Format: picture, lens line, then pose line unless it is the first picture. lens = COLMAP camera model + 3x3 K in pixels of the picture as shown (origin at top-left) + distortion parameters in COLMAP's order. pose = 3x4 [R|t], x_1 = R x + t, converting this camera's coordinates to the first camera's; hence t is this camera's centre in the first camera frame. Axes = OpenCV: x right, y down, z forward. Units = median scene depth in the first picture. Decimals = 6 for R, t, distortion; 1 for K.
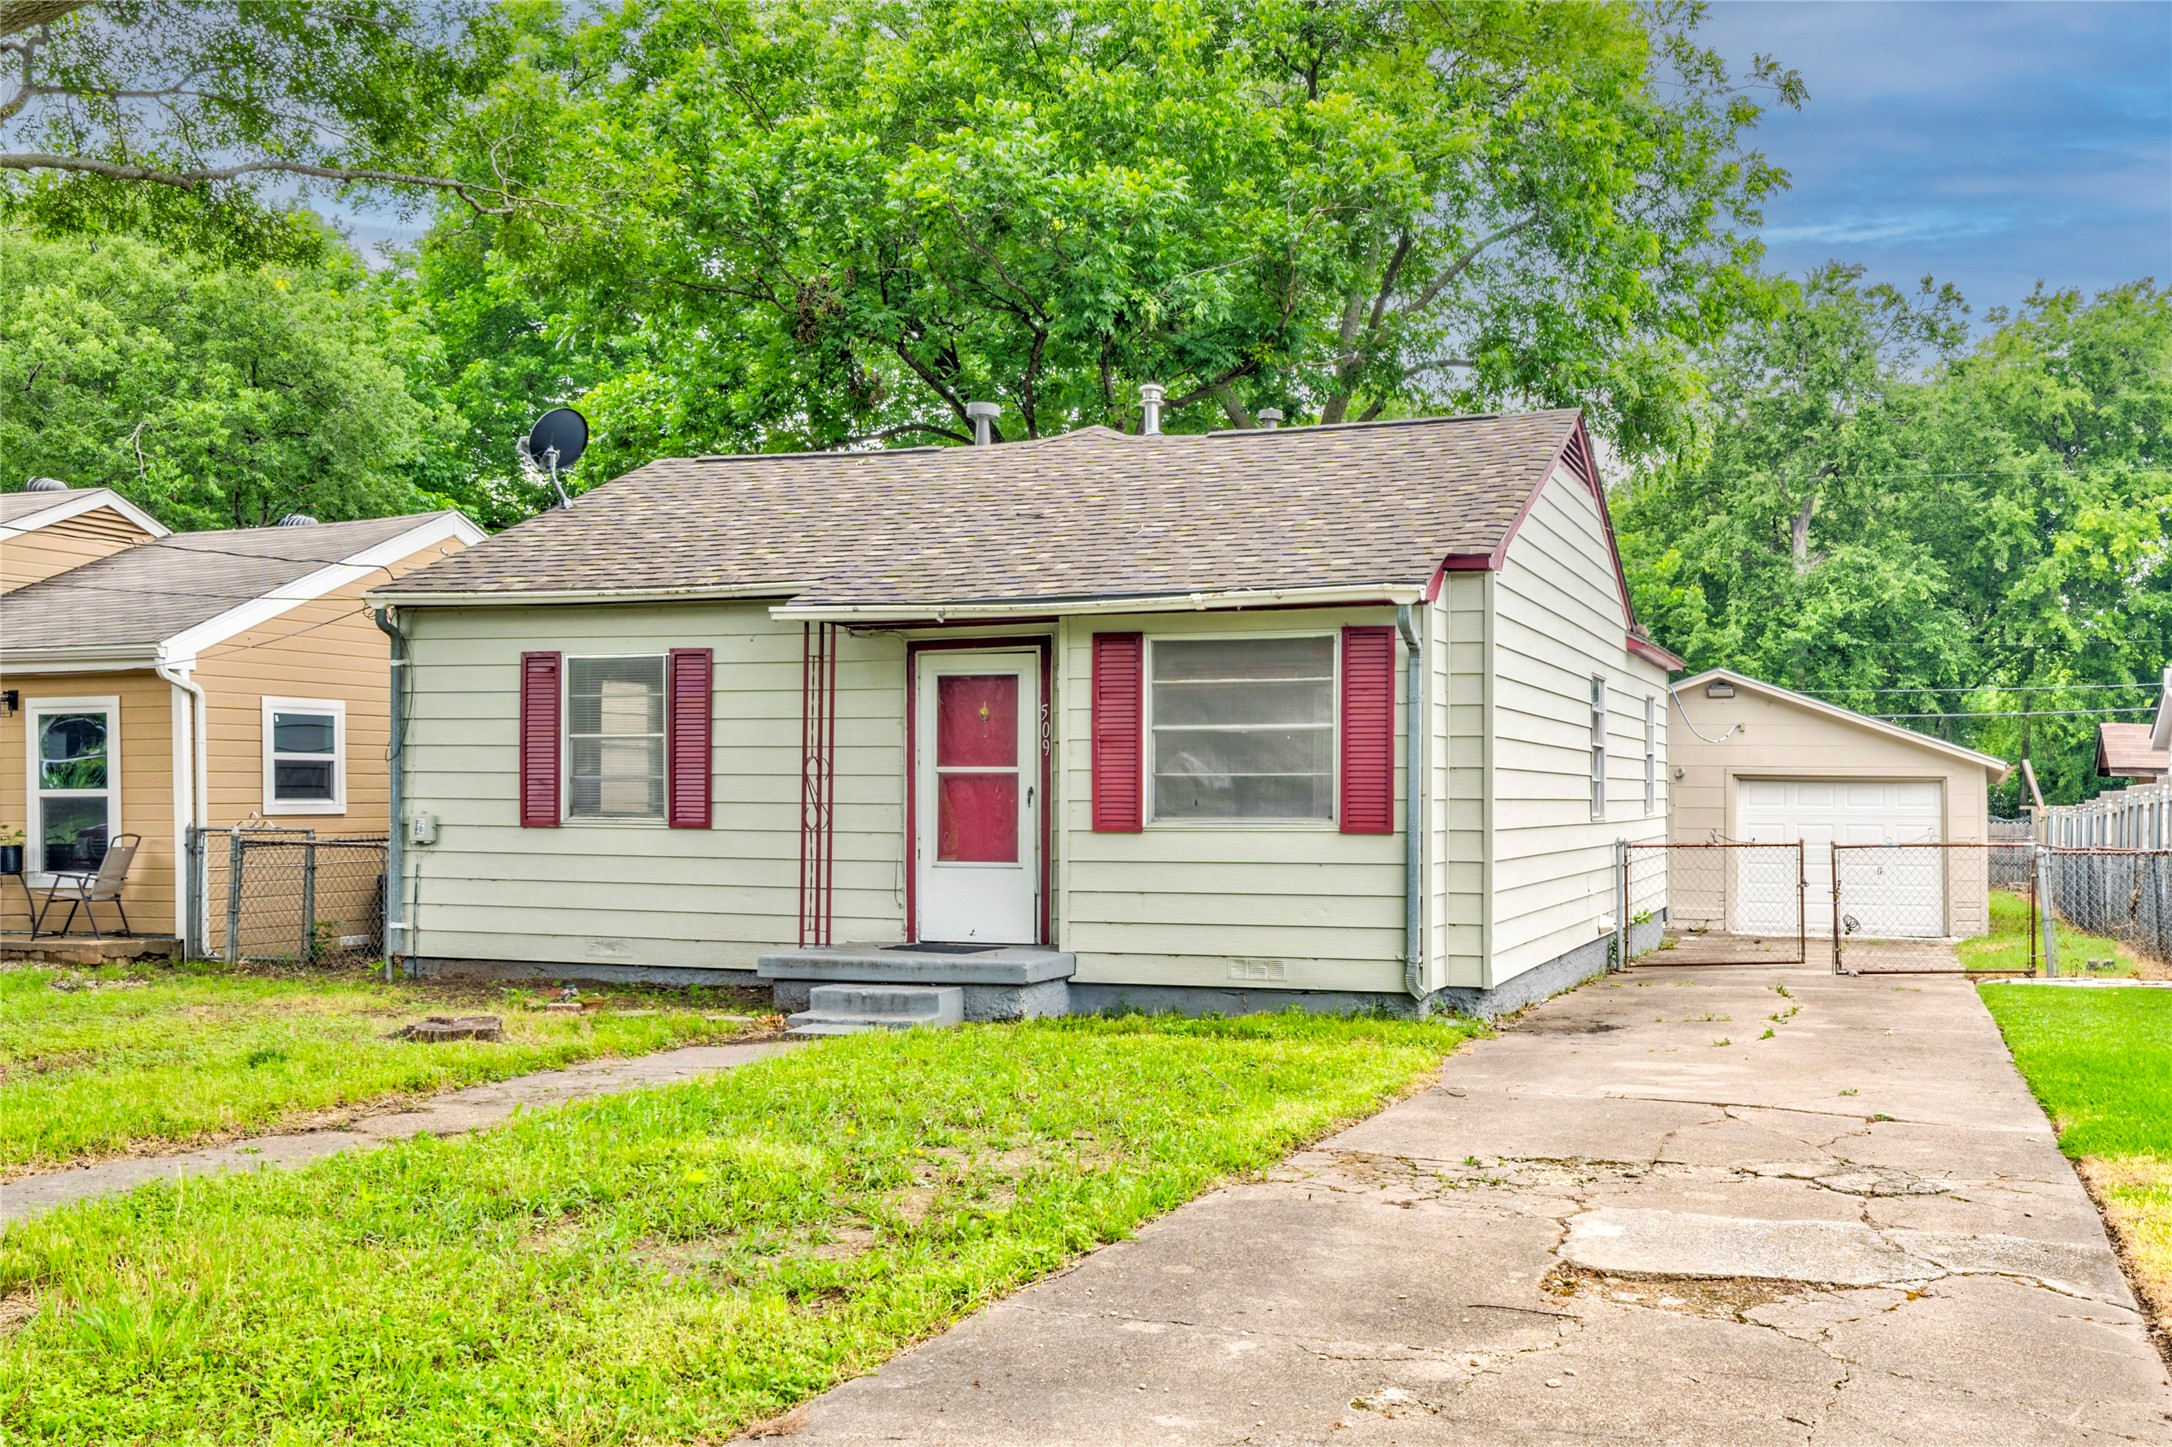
lens RADIAL K [[1245.5, 0, 1085.9], [0, 1245.5, 726.6], [0, 0, 1]] dist [-0.004735, 0.000674]
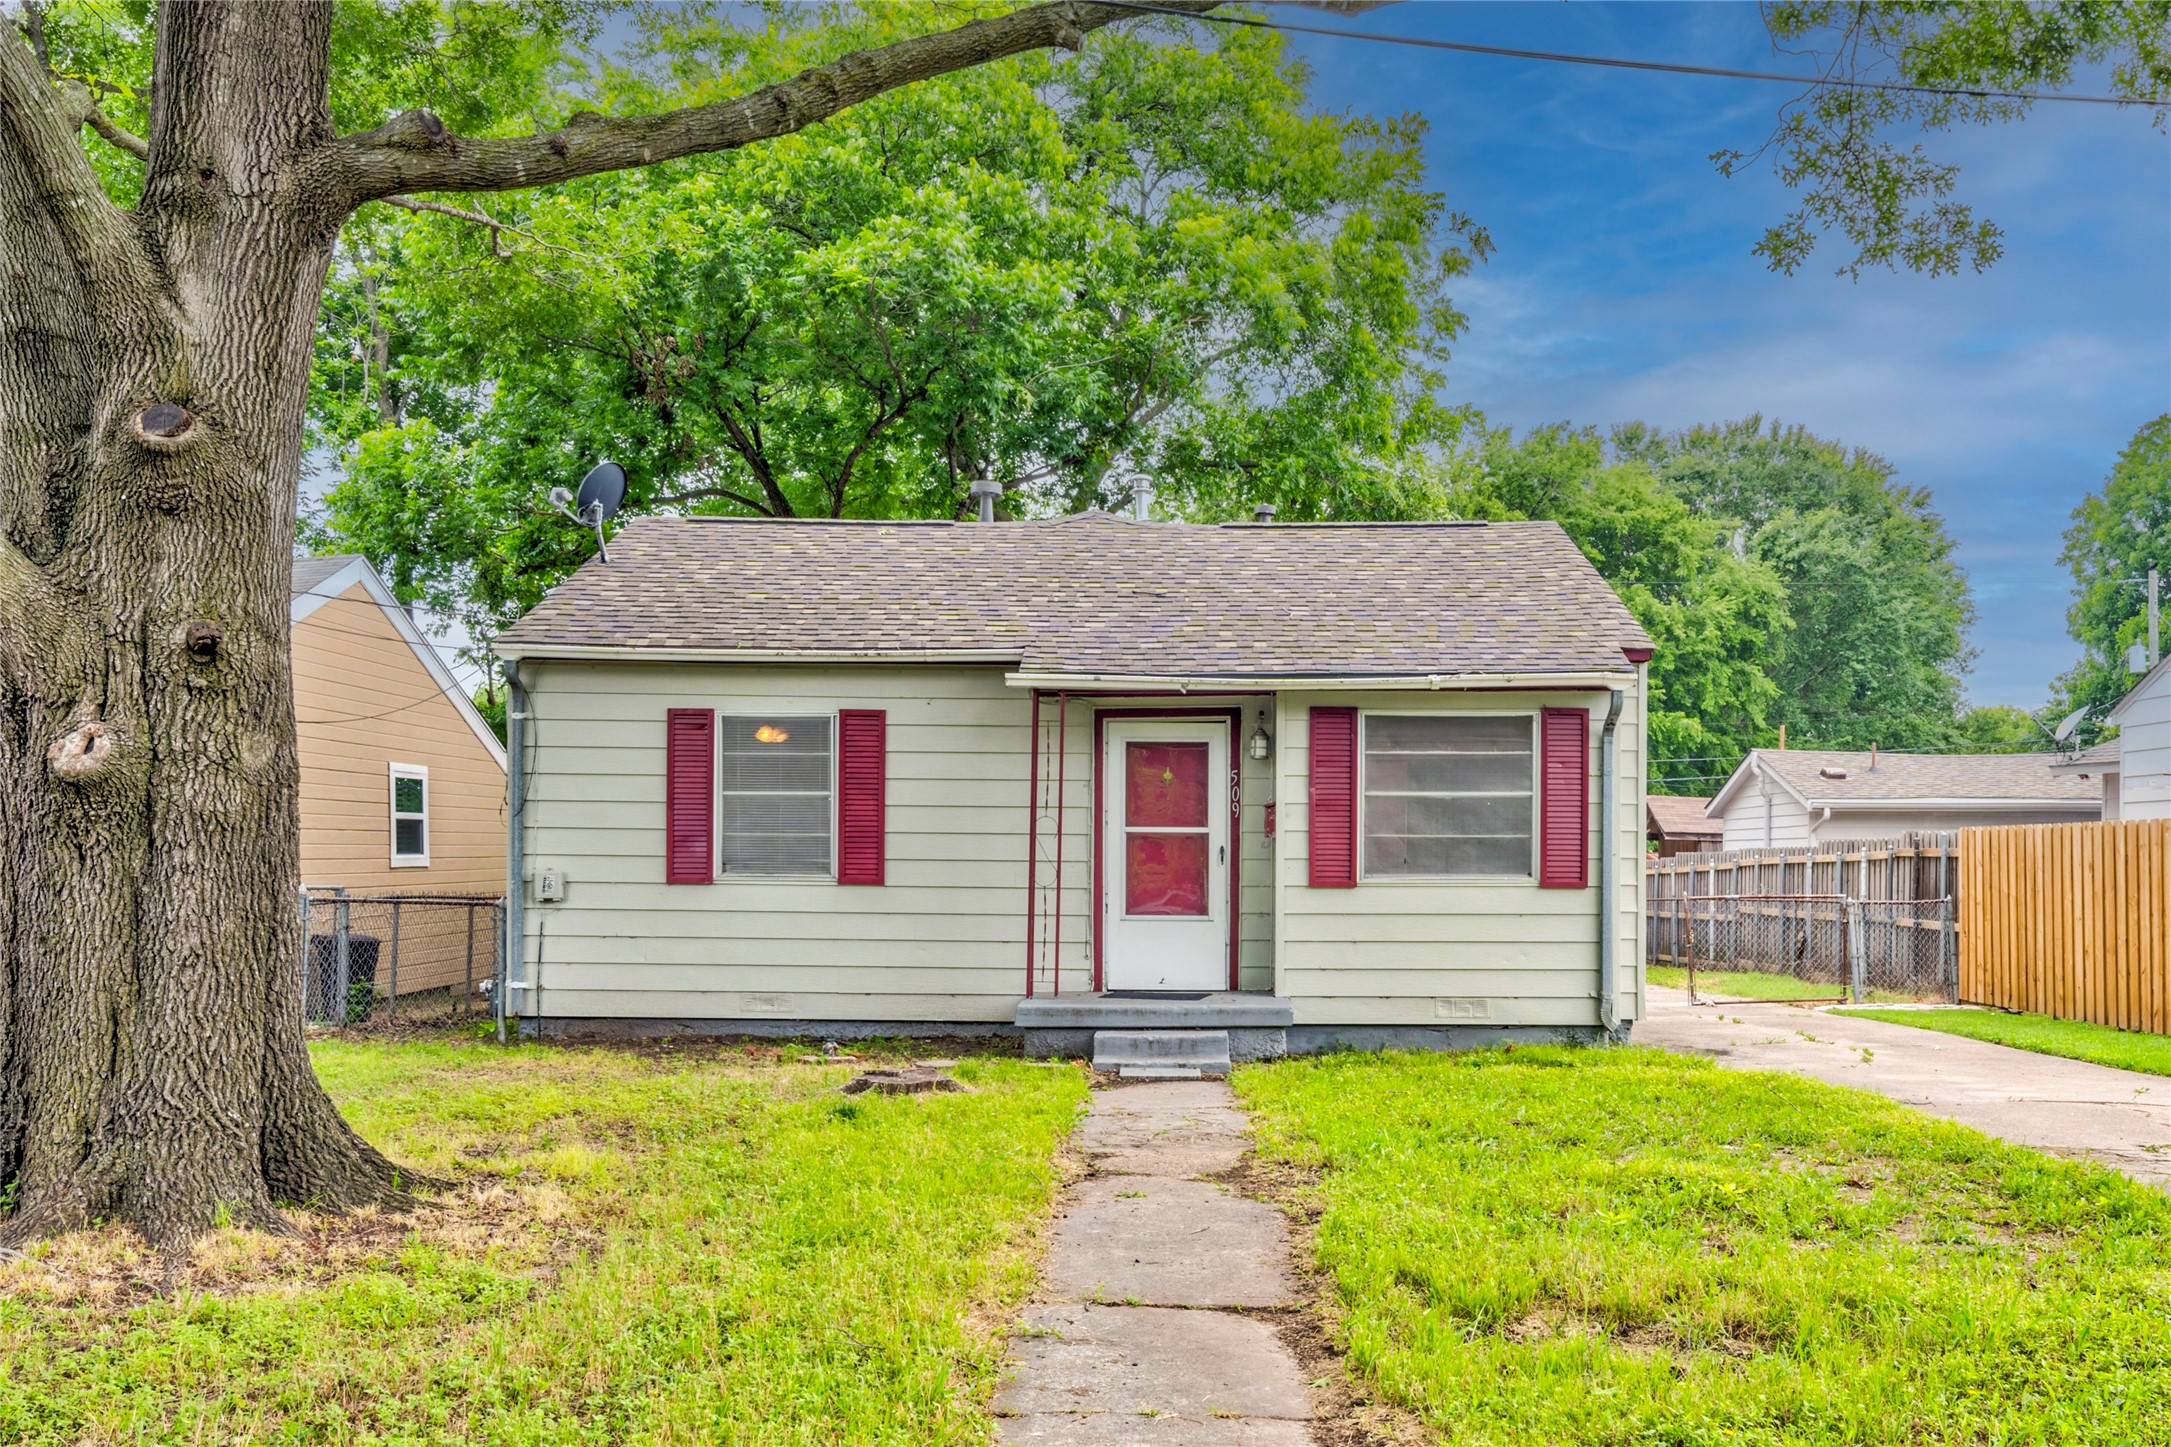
lens RADIAL K [[1169.0, 0, 1084.4], [0, 1169.0, 787.2], [0, 0, 1]] dist [-0.003134, -0.006411]
pose [[0.981375, 0.014450, 0.191558, -0.357937], [-0.014118, 0.999896, -0.003098, 0.001817], [-0.191582, 0.000336, 0.981476, 0.020270]]
